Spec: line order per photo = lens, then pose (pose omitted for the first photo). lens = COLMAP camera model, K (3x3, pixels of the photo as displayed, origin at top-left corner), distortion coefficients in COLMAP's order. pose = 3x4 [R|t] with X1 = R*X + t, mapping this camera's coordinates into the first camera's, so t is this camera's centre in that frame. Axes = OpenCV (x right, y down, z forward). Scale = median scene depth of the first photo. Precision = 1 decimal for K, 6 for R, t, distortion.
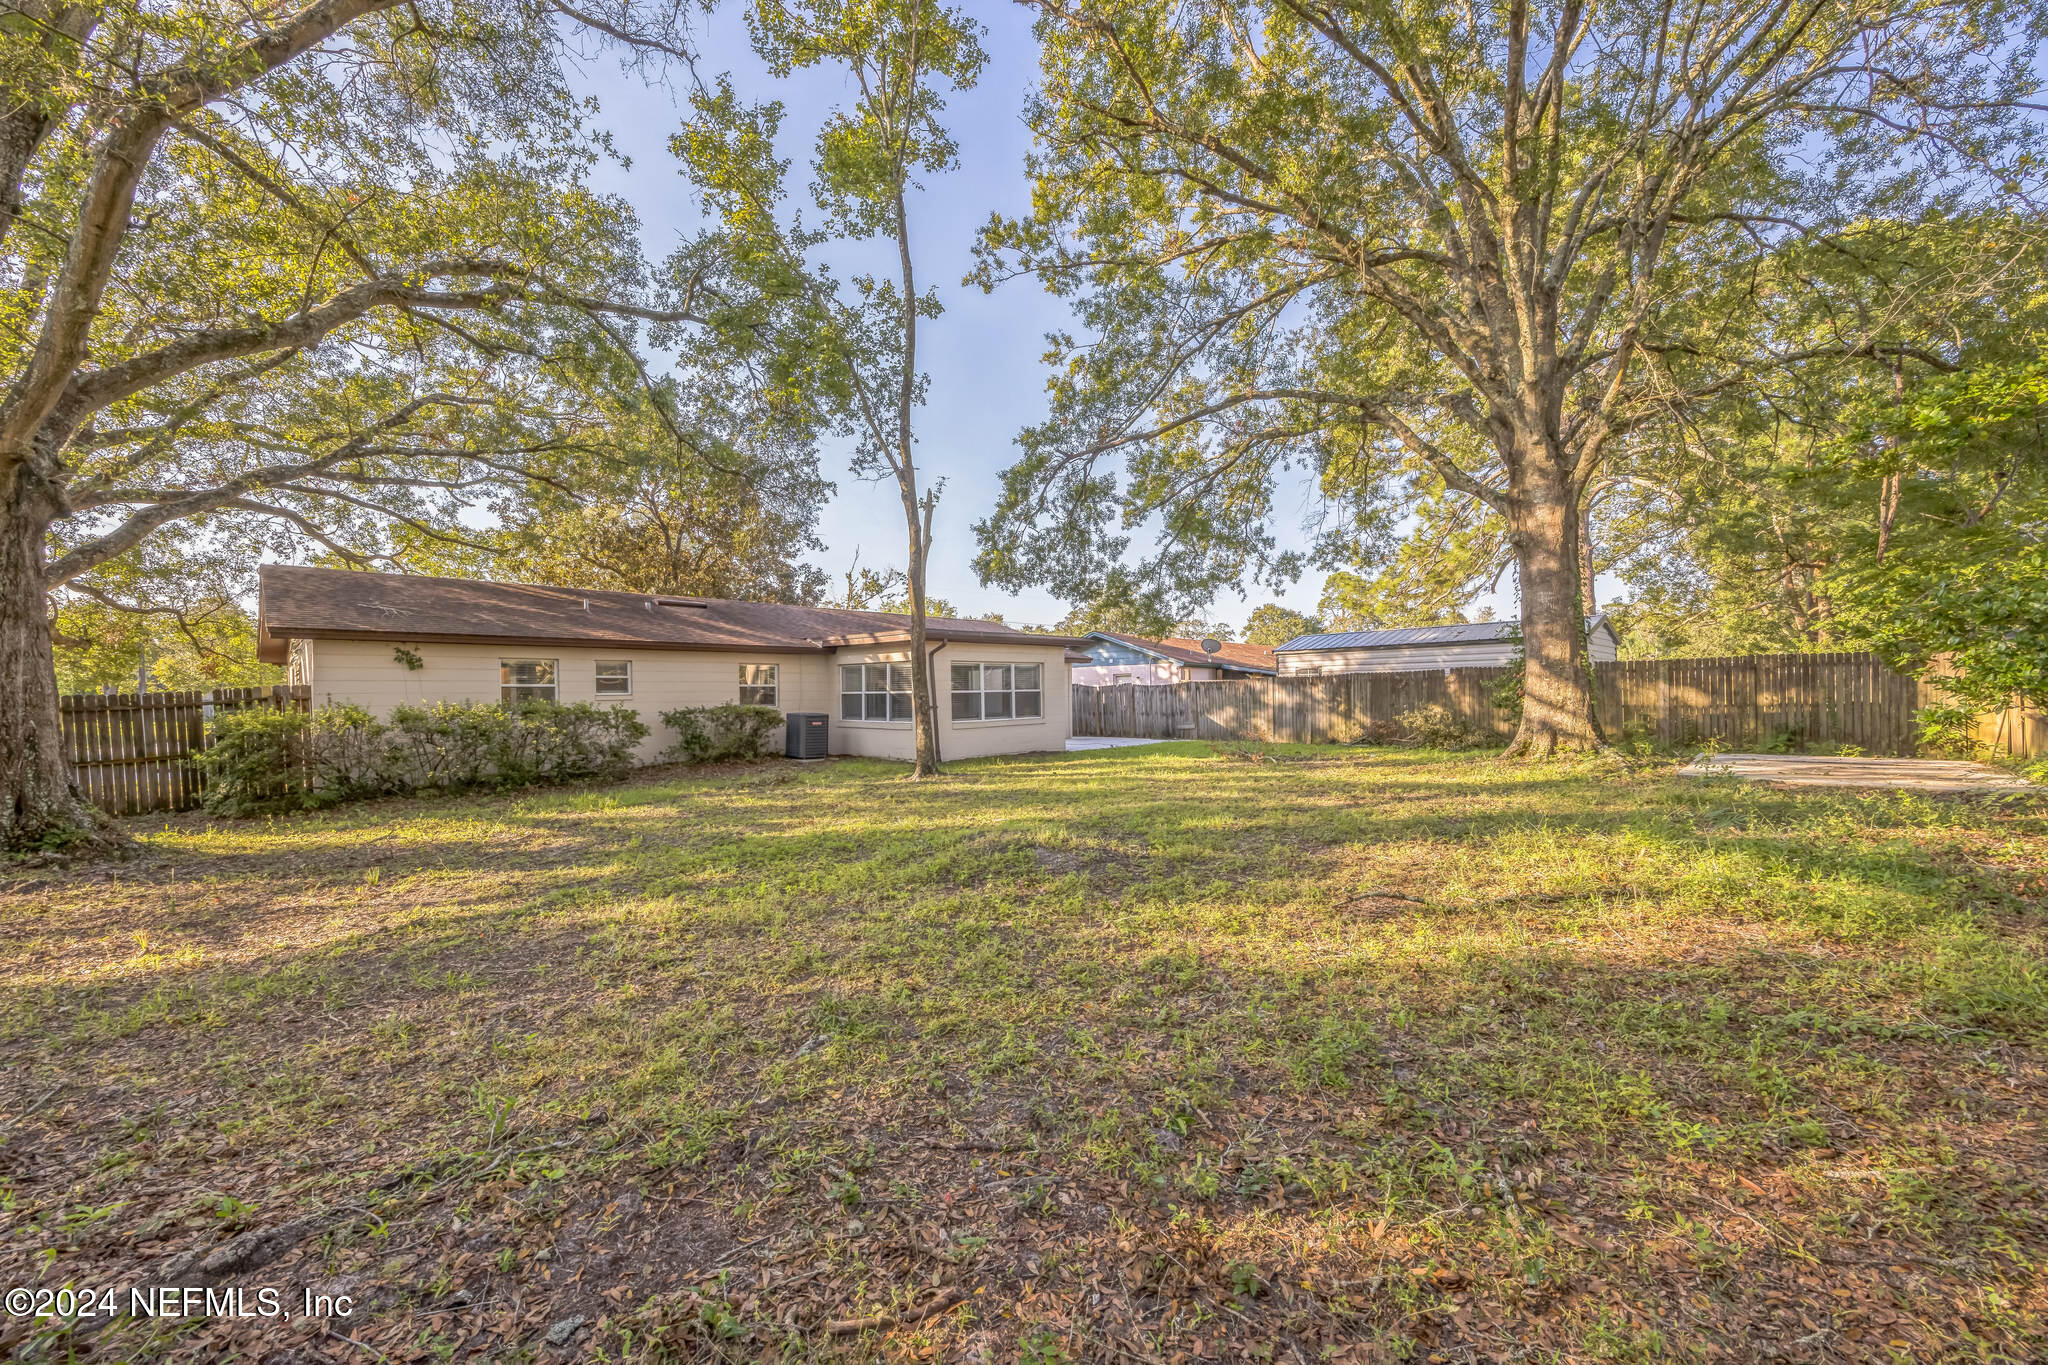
lens RADIAL K [[777.5, 0, 1028.4], [0, 777.5, 703.9], [0, 0, 1]] dist [0.000139, -0.000004]
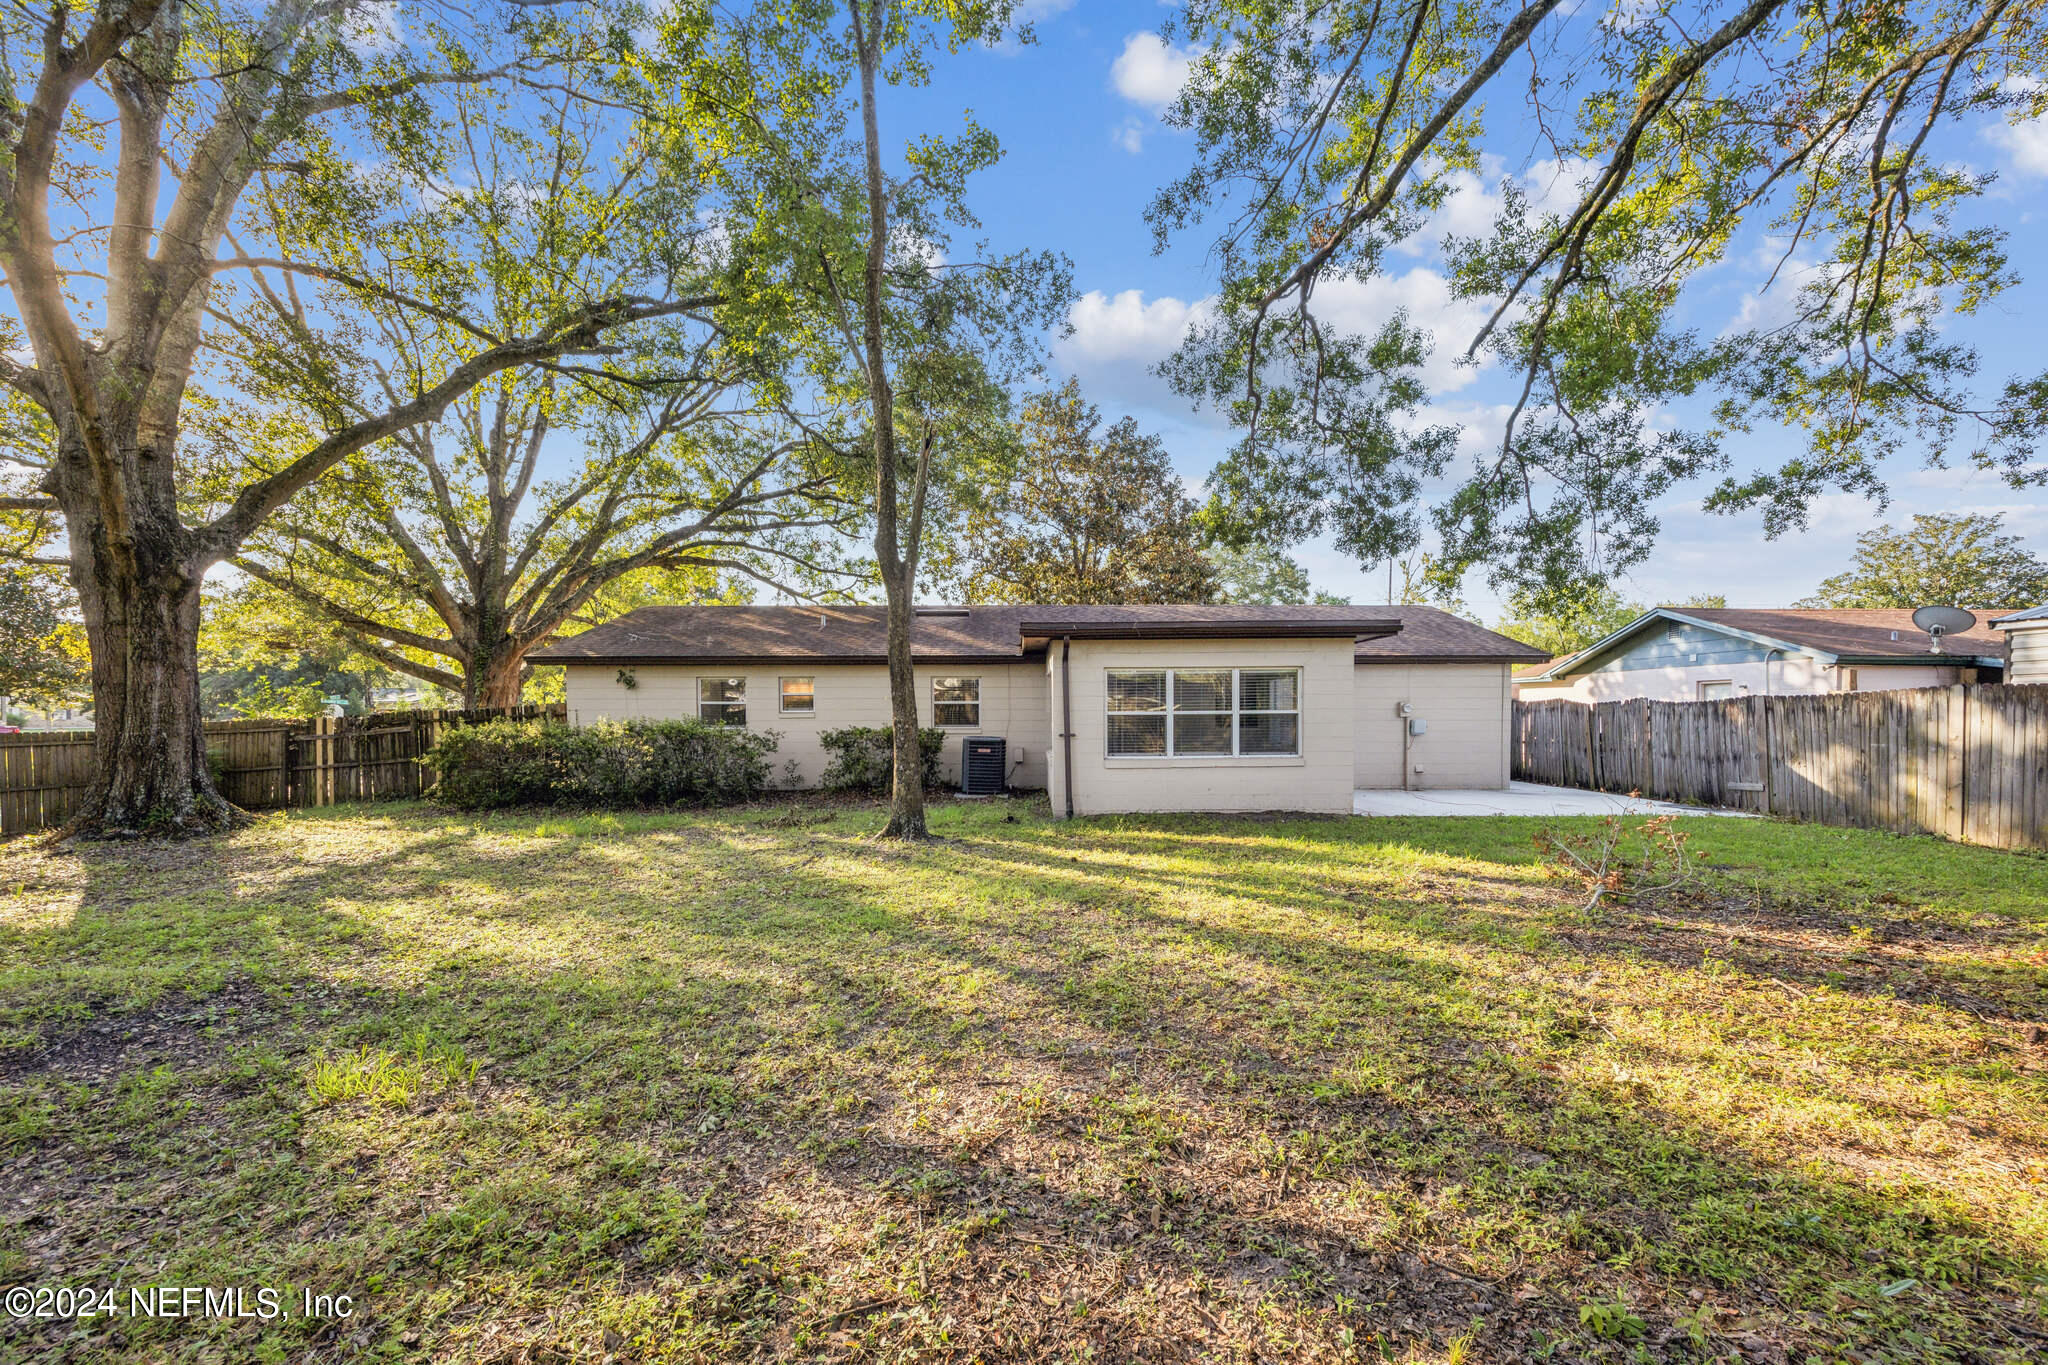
lens RADIAL K [[840.9, 0, 1024.2], [0, 840.9, 733.6], [0, 0, 1]] dist [0.001223, 0.000270]
pose [[0.715043, 0.025882, -0.698601, 0.272770], [-0.014047, 0.999645, 0.022658, -0.010008], [0.698939, -0.006389, 0.715153, 0.319647]]
